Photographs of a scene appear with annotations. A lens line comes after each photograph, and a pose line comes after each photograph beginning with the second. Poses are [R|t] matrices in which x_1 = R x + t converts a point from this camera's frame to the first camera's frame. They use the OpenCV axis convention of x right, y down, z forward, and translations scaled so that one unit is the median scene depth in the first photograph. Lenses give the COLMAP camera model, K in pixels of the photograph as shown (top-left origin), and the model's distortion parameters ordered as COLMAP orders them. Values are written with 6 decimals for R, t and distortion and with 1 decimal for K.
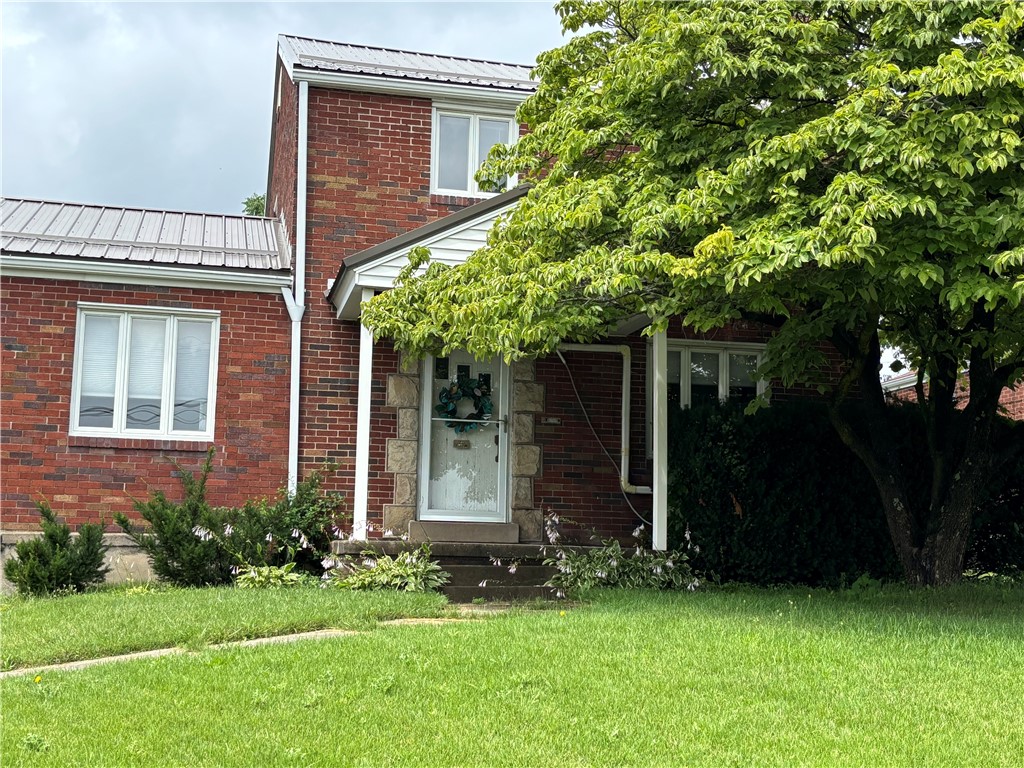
lens RADIAL K [[1367.1, 0, 521.1], [0, 1367.1, 389.9], [0, 0, 1]] dist [0.061439, 0.000000]
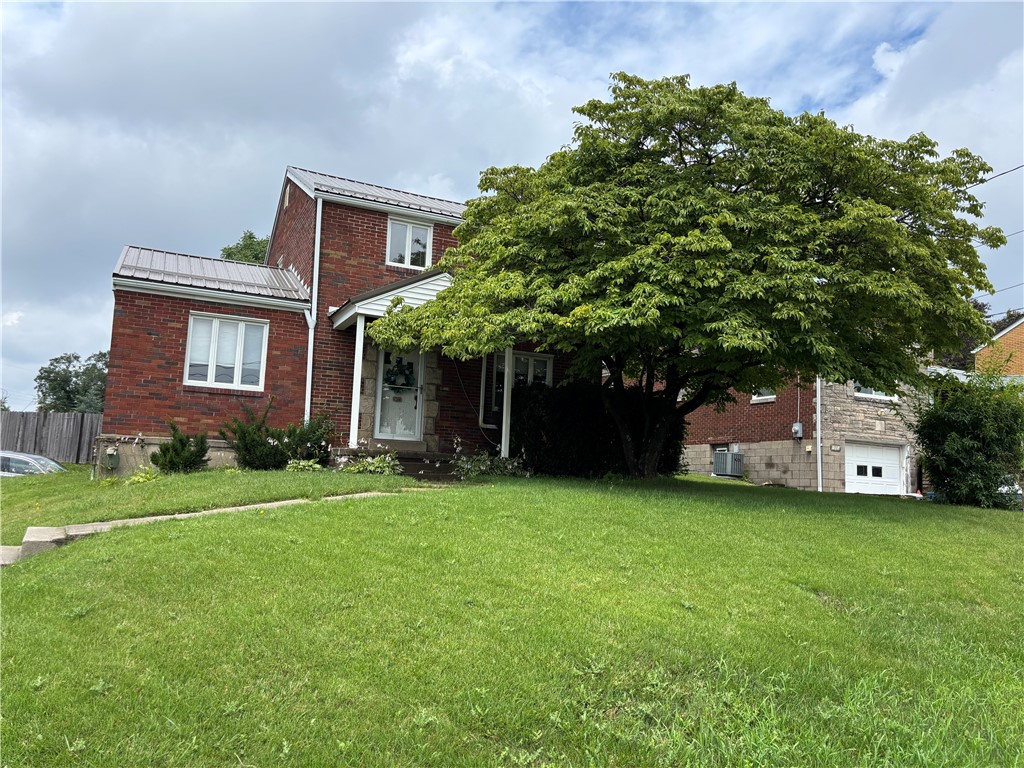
lens RADIAL K [[764.6, 0, 510.1], [0, 764.6, 398.5], [0, 0, 1]] dist [0.038144, -0.045400]
pose [[0.979149, 0.043607, 0.198407, -0.107264], [-0.051091, 0.998157, 0.032757, -0.003805], [-0.196613, -0.042211, 0.979572, -0.071778]]
